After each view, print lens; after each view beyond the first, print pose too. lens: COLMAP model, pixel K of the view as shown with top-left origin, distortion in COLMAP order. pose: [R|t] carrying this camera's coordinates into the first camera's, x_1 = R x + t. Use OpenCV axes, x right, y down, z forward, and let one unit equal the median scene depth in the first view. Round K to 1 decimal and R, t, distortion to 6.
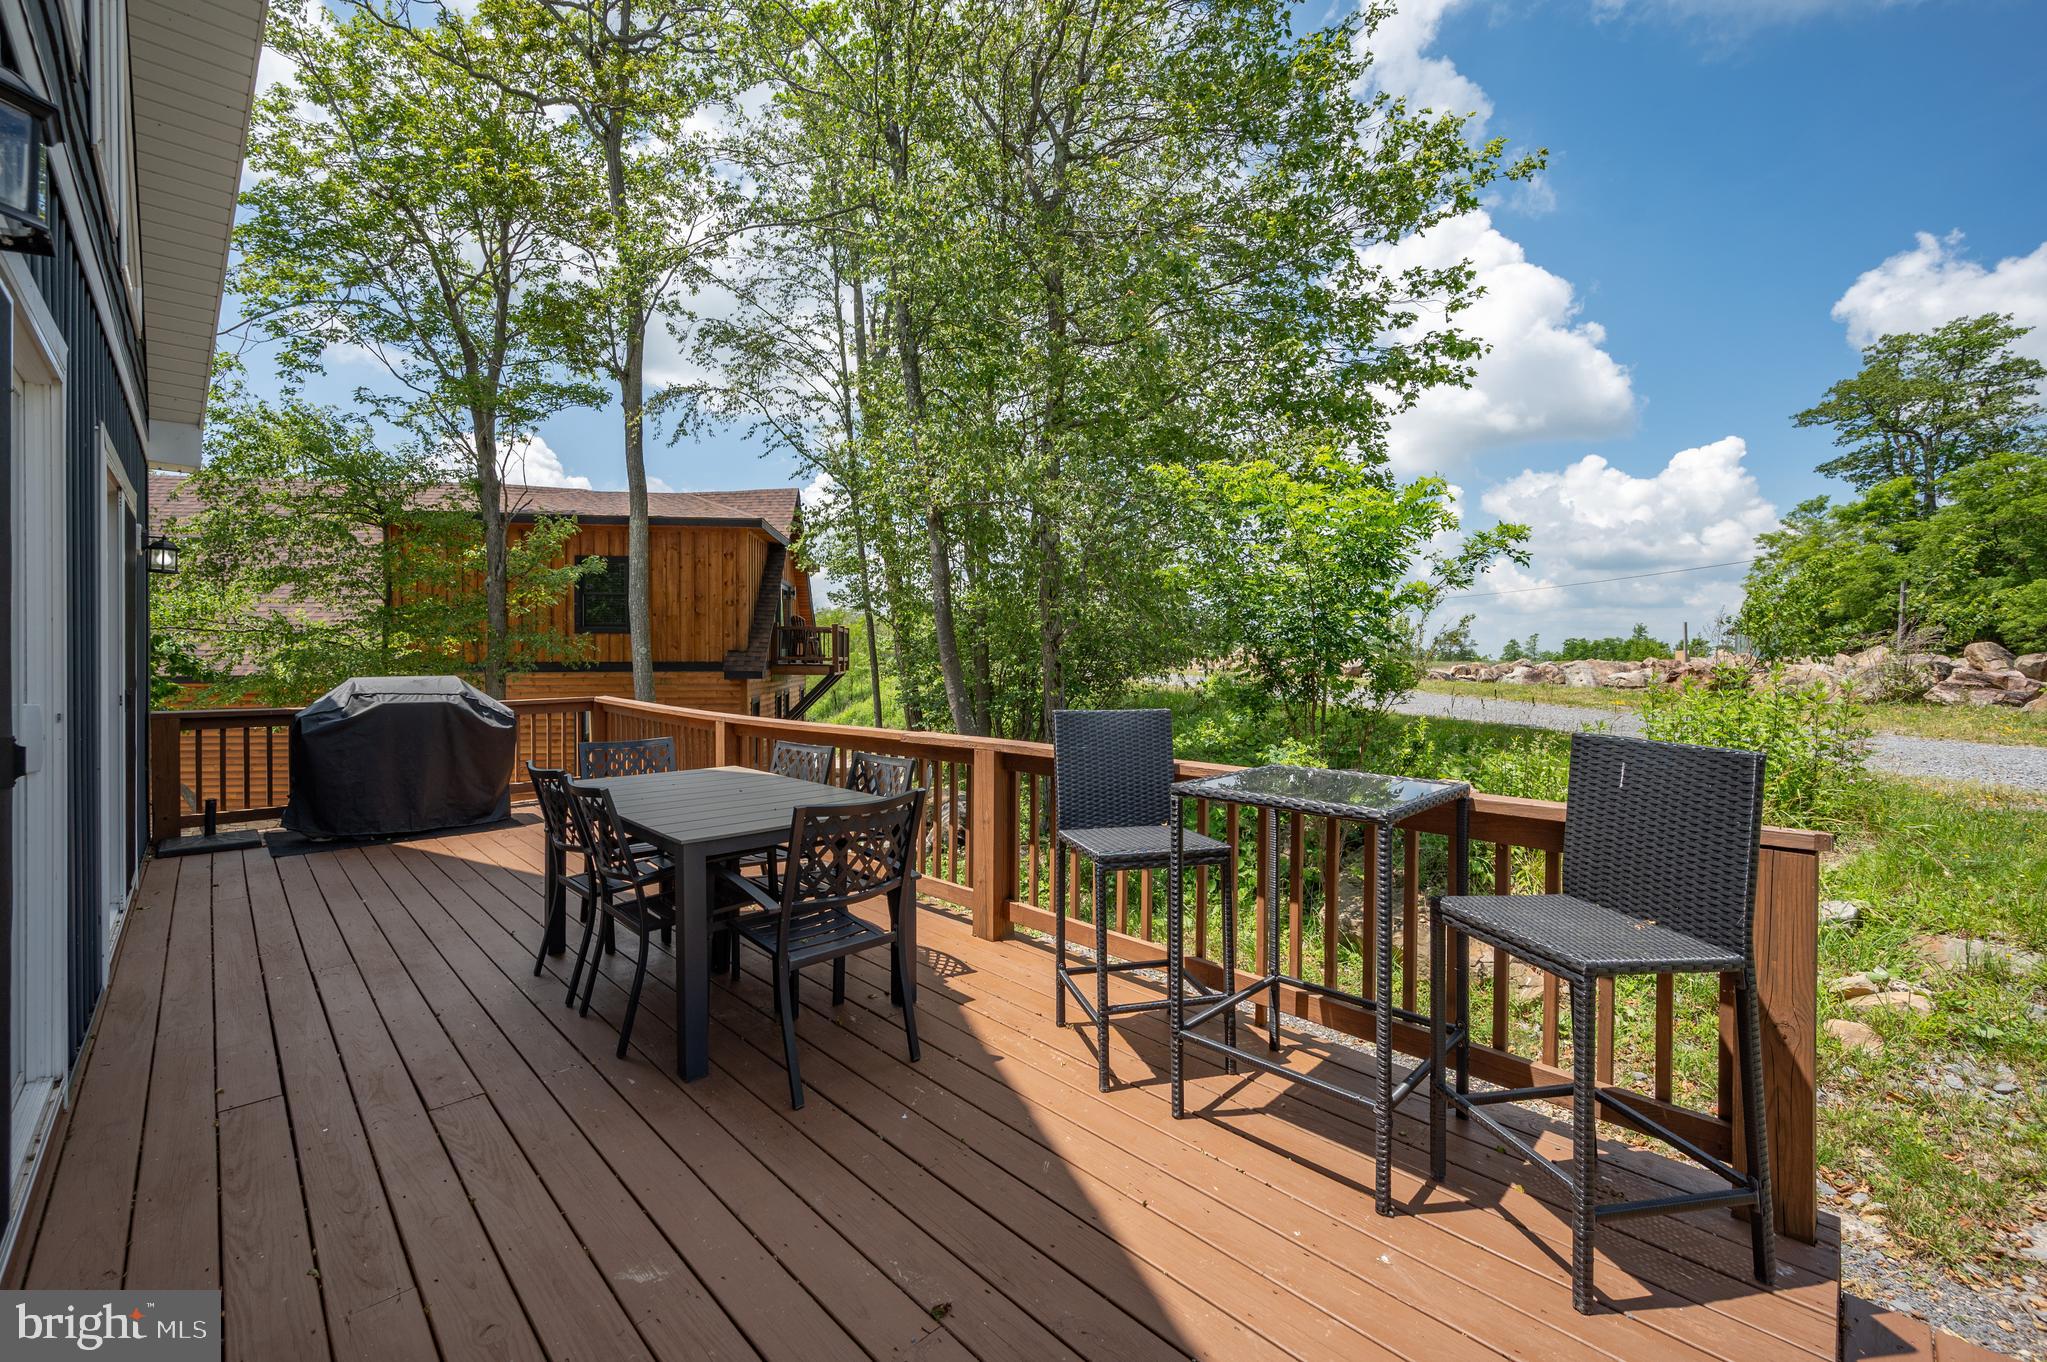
lens RADIAL K [[815.9, 0, 1026.6], [0, 815.9, 662.1], [0, 0, 1]] dist [-0.001456, -0.000093]
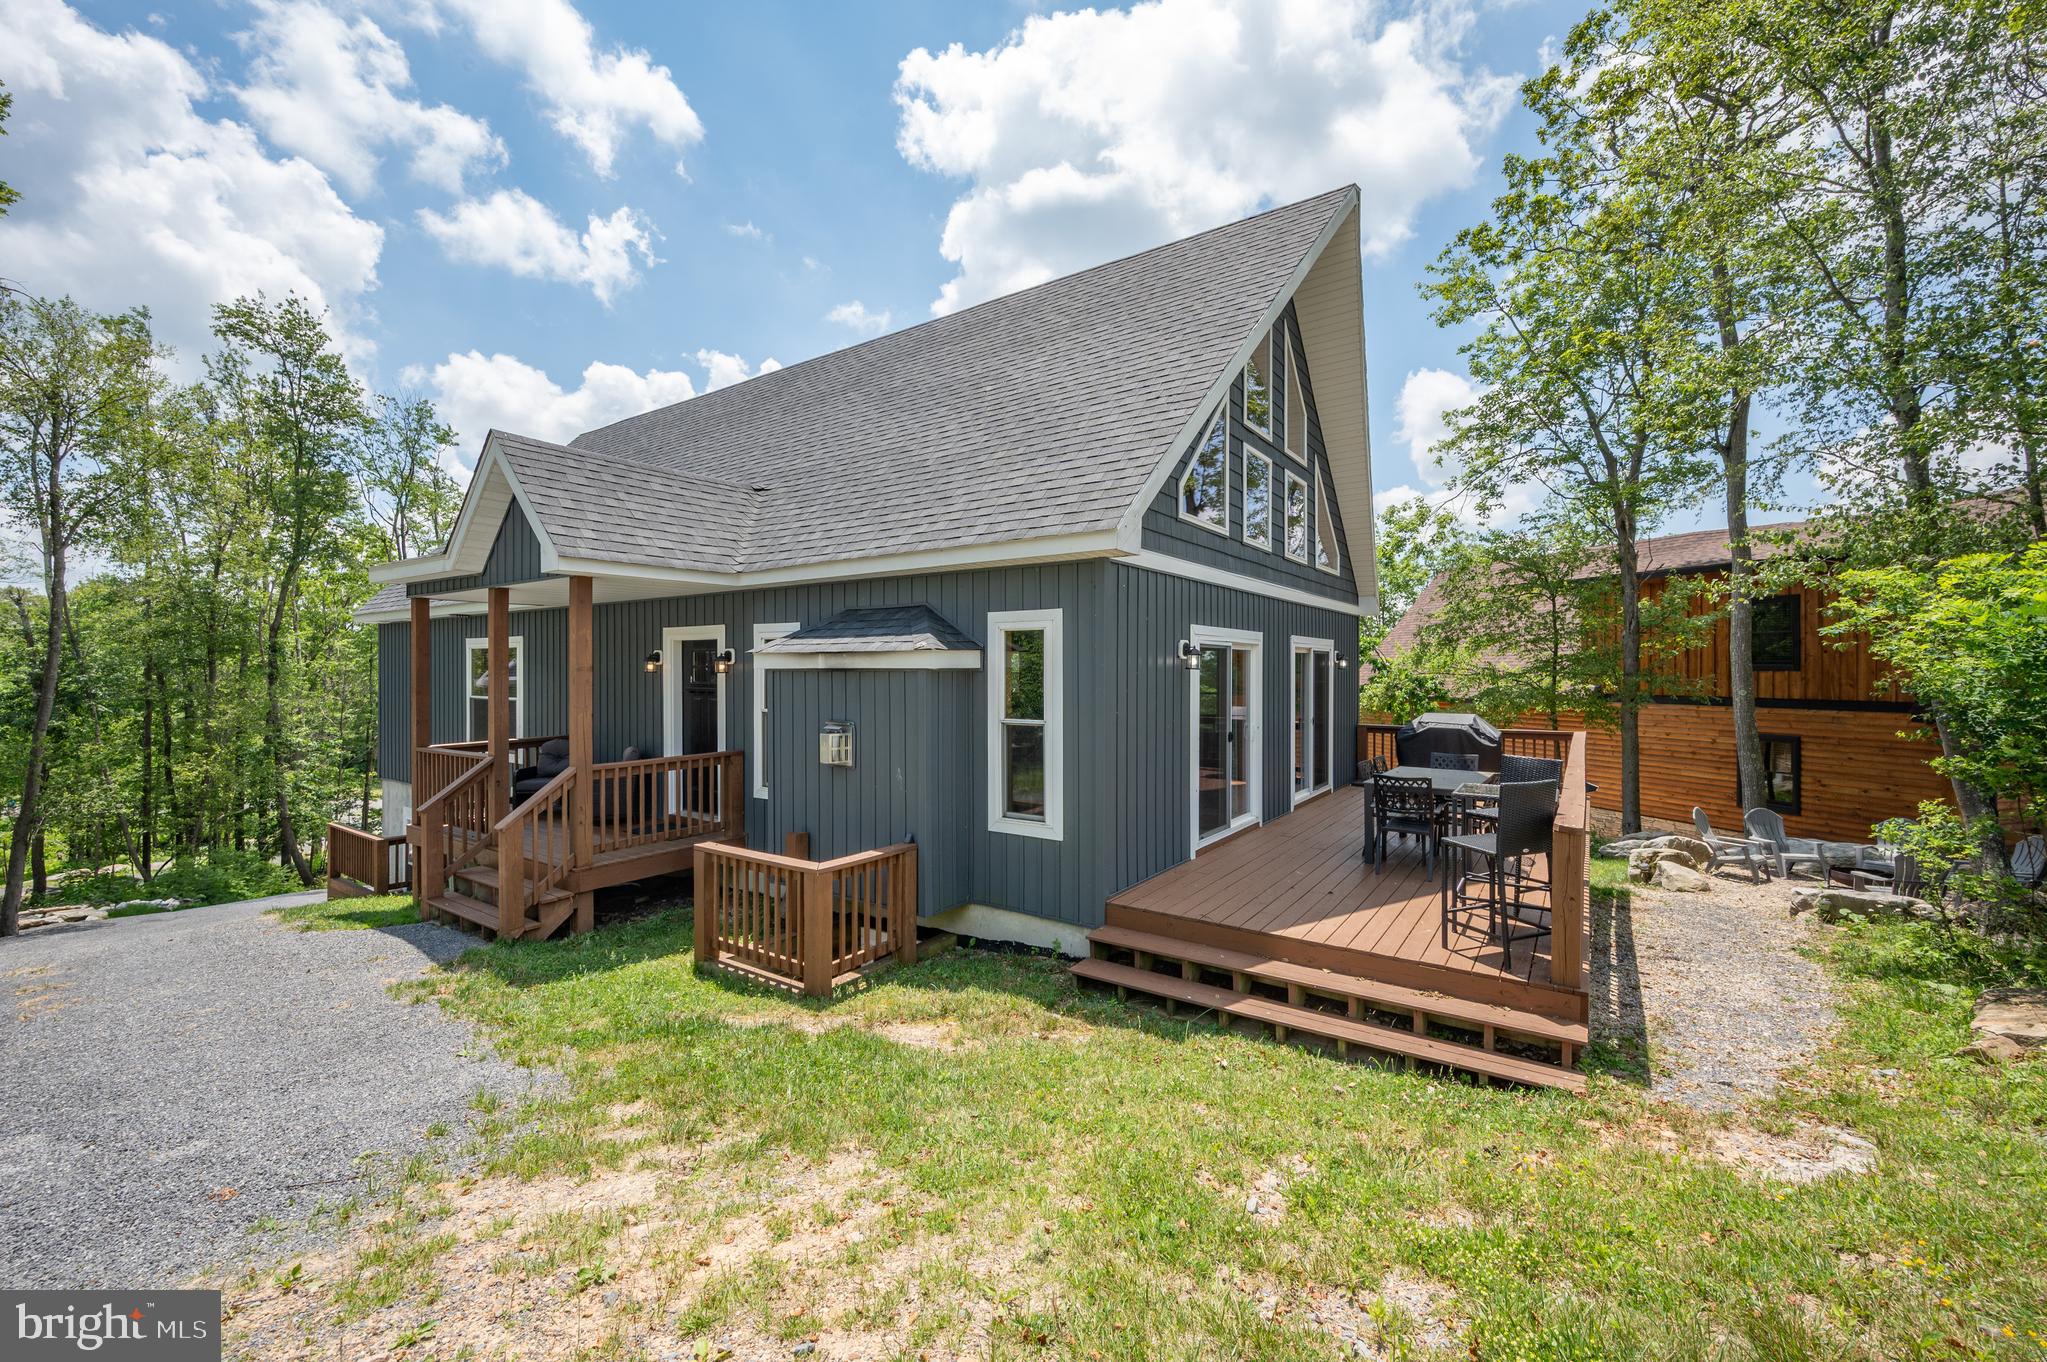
lens RADIAL K [[815.9, 0, 1026.6], [0, 815.9, 662.1], [0, 0, 1]] dist [-0.001456, -0.000093]
pose [[0.177360, -0.004945, -0.984134, 0.477409], [-0.005798, 0.999965, -0.006070, -0.043556], [0.984129, 0.006783, 0.177325, -0.165561]]
